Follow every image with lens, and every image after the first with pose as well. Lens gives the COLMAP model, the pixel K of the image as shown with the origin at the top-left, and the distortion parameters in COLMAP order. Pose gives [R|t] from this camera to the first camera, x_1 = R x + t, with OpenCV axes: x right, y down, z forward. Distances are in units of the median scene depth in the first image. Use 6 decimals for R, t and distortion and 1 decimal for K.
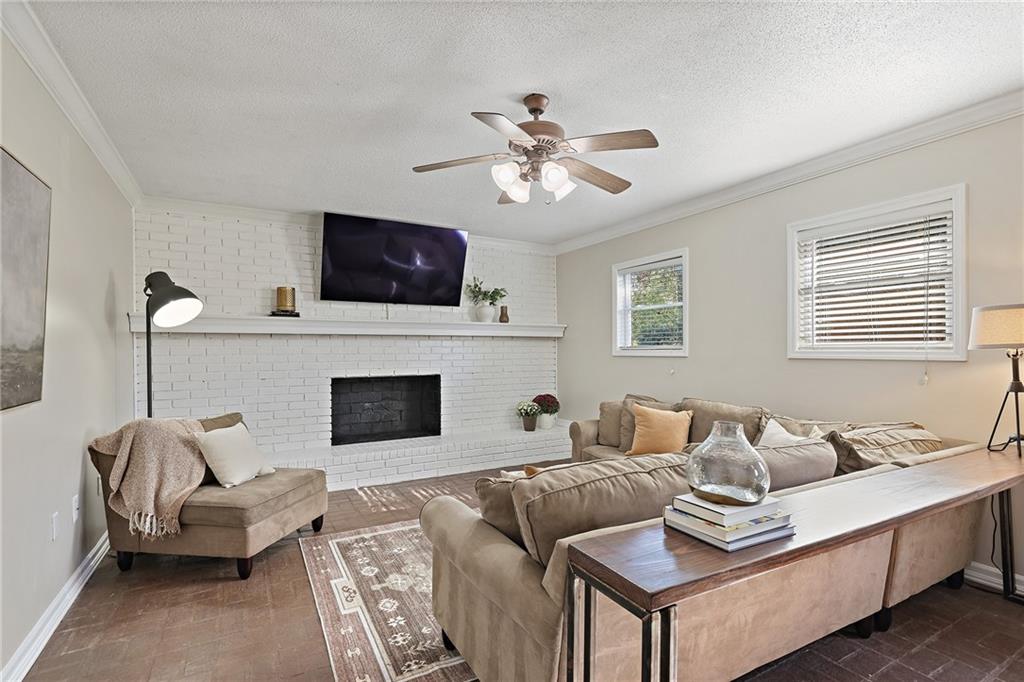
lens RADIAL K [[484.1, 0, 511.0], [0, 484.1, 347.0], [0, 0, 1]] dist [-0.005600, 0.000113]
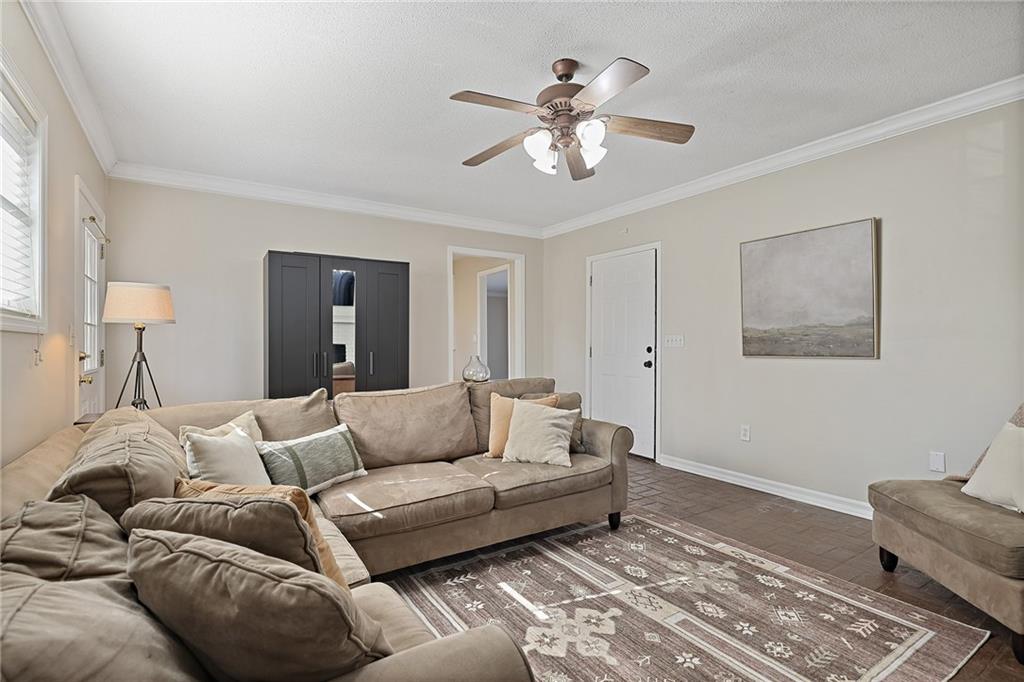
lens RADIAL K [[484.1, 0, 509.6], [0, 484.1, 343.9], [0, 0, 1]] dist [-0.005600, 0.000113]
pose [[-0.997229, 0.002178, -0.074355, 0.230531], [0.002676, 0.999975, -0.006601, 0.058673], [0.074339, -0.006782, -0.997210, 1.893622]]
